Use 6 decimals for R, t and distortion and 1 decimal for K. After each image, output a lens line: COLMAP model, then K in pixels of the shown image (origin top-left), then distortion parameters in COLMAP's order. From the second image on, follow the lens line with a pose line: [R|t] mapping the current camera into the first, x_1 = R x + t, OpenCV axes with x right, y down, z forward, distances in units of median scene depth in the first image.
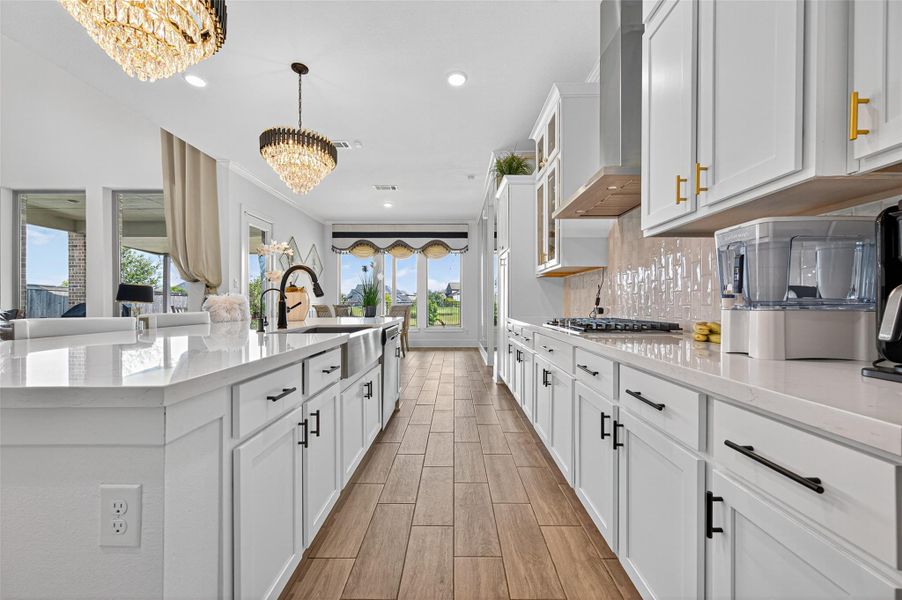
lens RADIAL K [[359.1, 0, 454.0], [0, 359.1, 303.9], [0, 0, 1]] dist [0.000092, -0.000366]
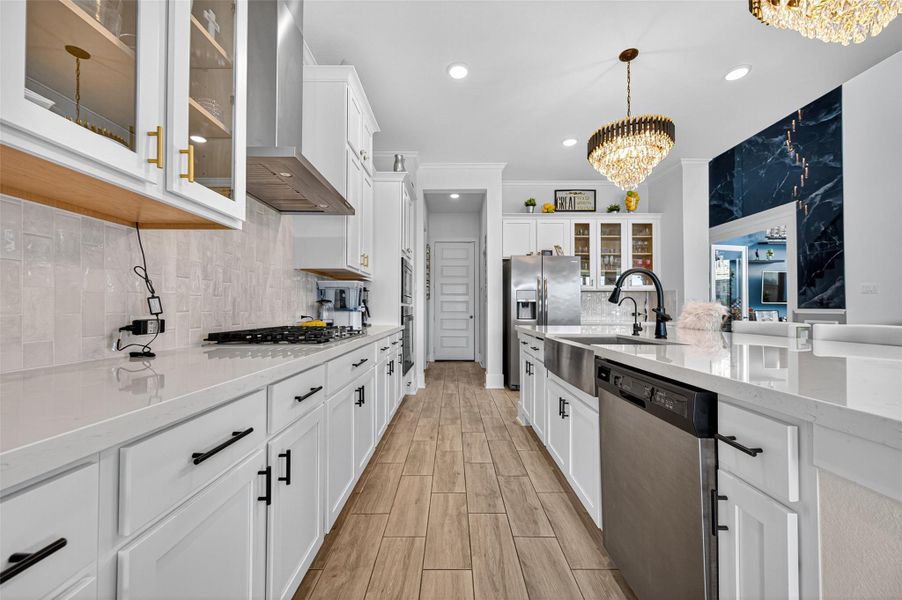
lens RADIAL K [[350.9, 0, 451.7], [0, 350.9, 302.9], [0, 0, 1]] dist [-0.011068, -0.000146]
pose [[-0.999999, -0.000939, 0.000975, 0.039323], [-0.000951, 0.999934, -0.011433, -0.010038], [-0.000964, -0.011434, -0.999934, 1.953677]]
